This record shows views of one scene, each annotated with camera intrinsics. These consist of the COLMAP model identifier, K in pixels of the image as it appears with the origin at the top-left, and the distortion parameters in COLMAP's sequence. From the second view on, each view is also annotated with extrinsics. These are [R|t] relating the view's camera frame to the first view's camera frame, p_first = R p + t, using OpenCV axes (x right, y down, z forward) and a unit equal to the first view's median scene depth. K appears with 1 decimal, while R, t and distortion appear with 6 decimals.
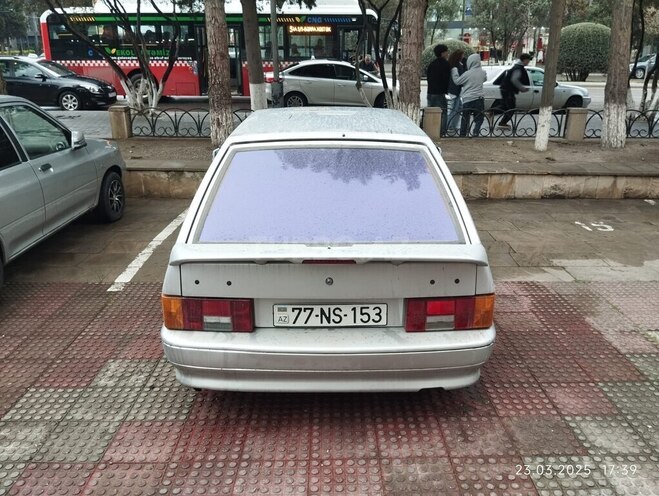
lens RADIAL K [[538.2, 0, 332.3], [0, 538.2, 244.6], [0, 0, 1]] dist [0.088038, -0.179224]
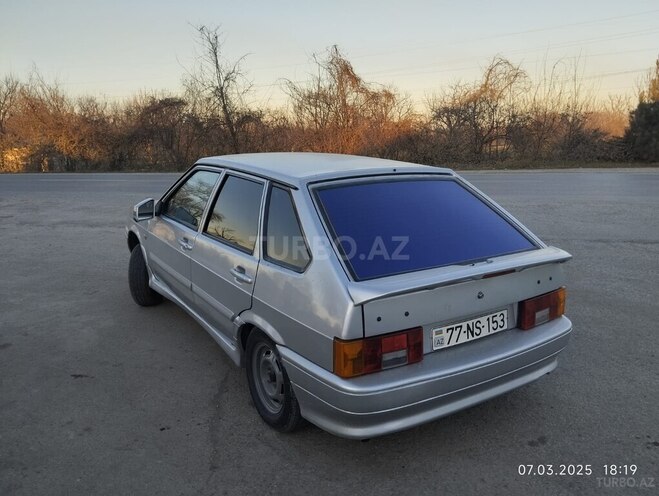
lens RADIAL K [[538.2, 0, 332.3], [0, 538.2, 244.6], [0, 0, 1]] dist [0.088038, -0.179224]
pose [[0.839807, -0.112831, 0.531031, -0.787867], [0.169737, 0.983696, -0.059422, -0.016928], [-0.515668, 0.140039, 0.845266, 0.215112]]
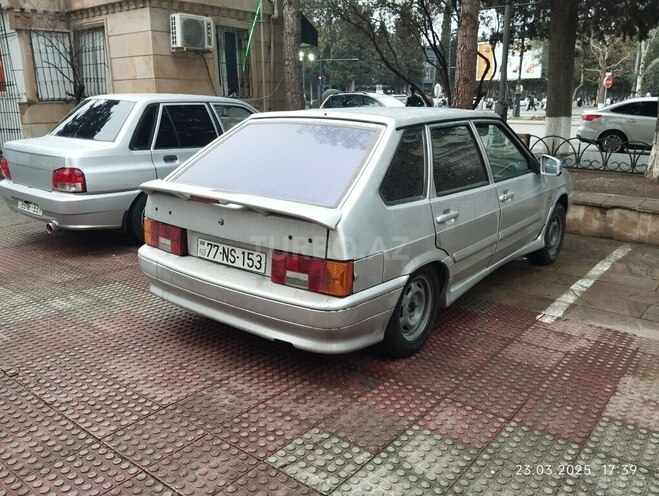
lens RADIAL K [[538.2, 0, 332.3], [0, 538.2, 244.6], [0, 0, 1]] dist [0.088038, -0.179224]
pose [[0.790253, 0.165531, -0.590000, 0.850043], [-0.211908, 0.977242, -0.009656, 0.073868], [0.574974, 0.132657, 0.807346, 0.191754]]
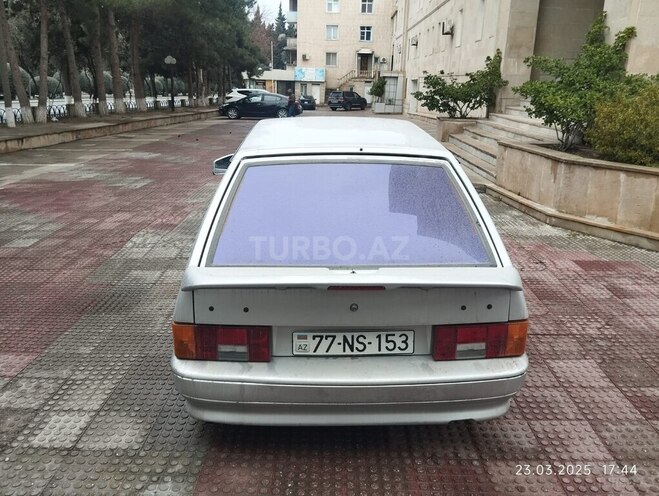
lens RADIAL K [[538.2, 0, 332.3], [0, 538.2, 244.6], [0, 0, 1]] dist [0.088038, -0.179224]
pose [[0.999531, -0.000356, 0.030633, -0.069280], [0.000555, 0.999979, -0.006480, -0.033755], [-0.030630, 0.006494, 0.999510, 0.064021]]
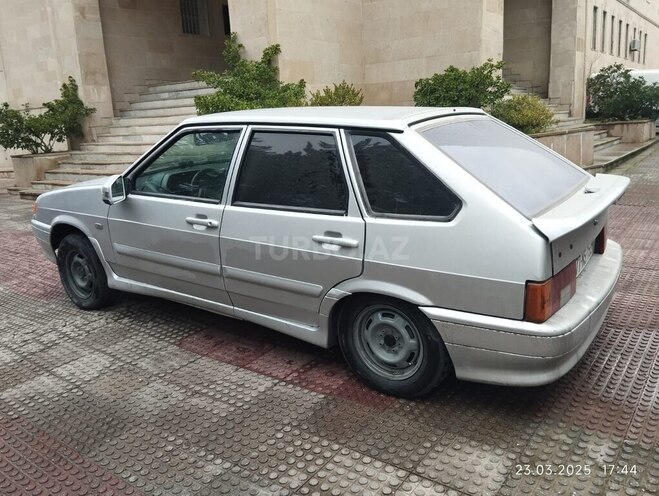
lens RADIAL K [[538.2, 0, 332.3], [0, 538.2, 244.6], [0, 0, 1]] dist [0.088038, -0.179224]
pose [[0.571239, -0.235231, 0.786354, -1.142162], [0.301169, 0.951298, 0.065791, -0.116923], [-0.763533, 0.199243, 0.614263, 0.710551]]
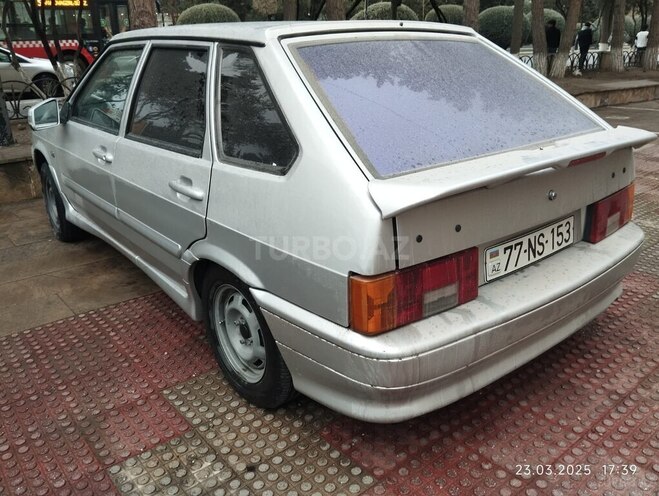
lens RADIAL K [[538.2, 0, 332.3], [0, 538.2, 244.6], [0, 0, 1]] dist [0.088038, -0.179224]
pose [[0.778052, -0.230665, 0.584319, -0.651735], [0.222465, 0.971042, 0.087103, 0.002870], [-0.587490, 0.062220, 0.806836, 0.565370]]
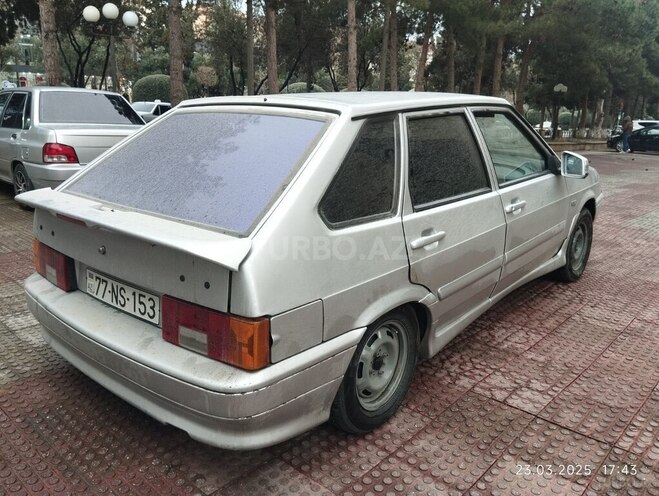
lens RADIAL K [[538.2, 0, 332.3], [0, 538.2, 244.6], [0, 0, 1]] dist [0.088038, -0.179224]
pose [[0.765543, 0.175436, -0.619004, 0.753944], [-0.214497, 0.976657, 0.011524, -0.024935], [0.606576, 0.123953, 0.785303, 0.533222]]
